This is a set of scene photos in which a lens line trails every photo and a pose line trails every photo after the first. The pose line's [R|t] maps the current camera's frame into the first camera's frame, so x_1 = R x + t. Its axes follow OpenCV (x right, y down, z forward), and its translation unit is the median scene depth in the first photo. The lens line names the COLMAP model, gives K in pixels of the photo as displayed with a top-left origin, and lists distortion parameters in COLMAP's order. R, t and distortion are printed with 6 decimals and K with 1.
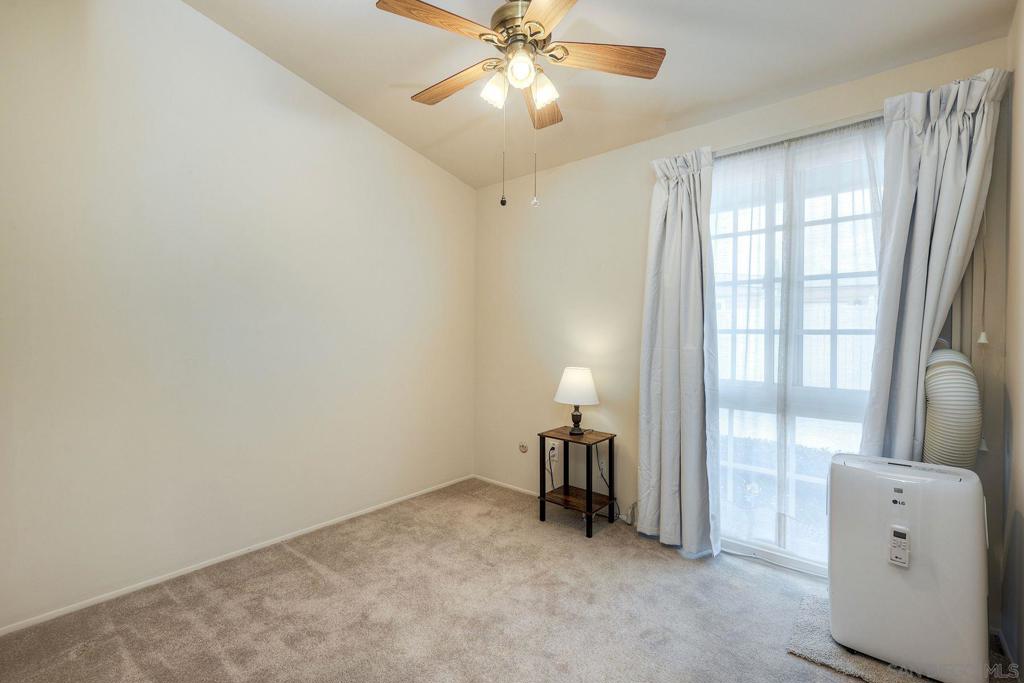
lens RADIAL K [[450.2, 0, 522.4], [0, 450.2, 338.7], [0, 0, 1]] dist [0.006351, -0.002506]
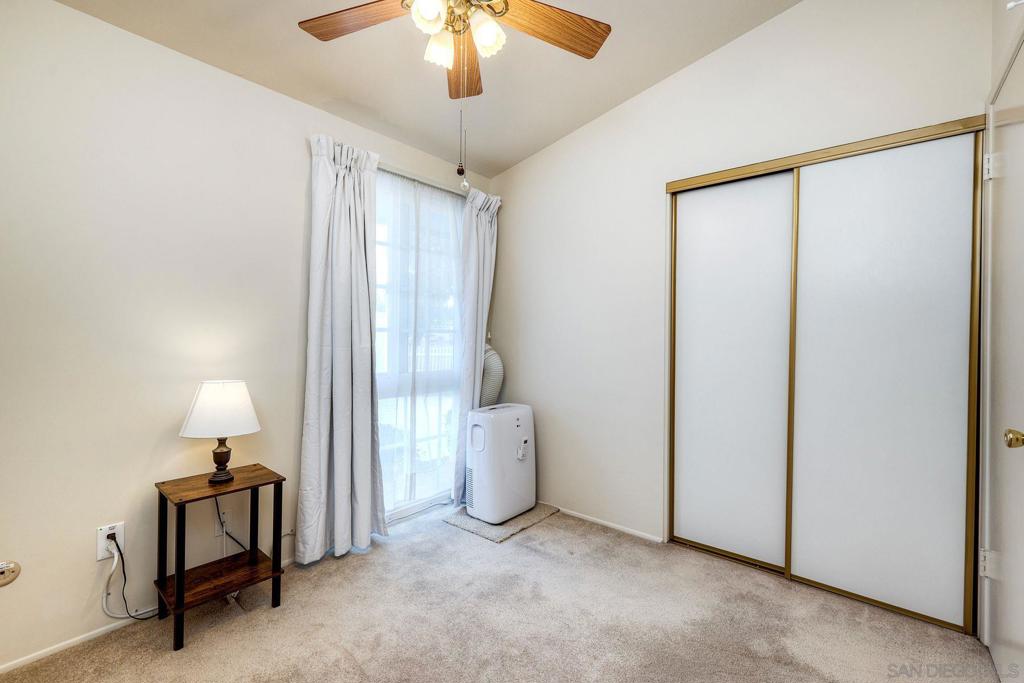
lens RADIAL K [[450.2, 0, 514.3], [0, 450.2, 343.1], [0, 0, 1]] dist [0.006351, -0.002506]
pose [[-0.003977, -0.022524, 0.999738, -0.644167], [-0.002410, 0.999744, 0.022515, -0.009527], [-0.999989, -0.002320, -0.004030, 0.671810]]
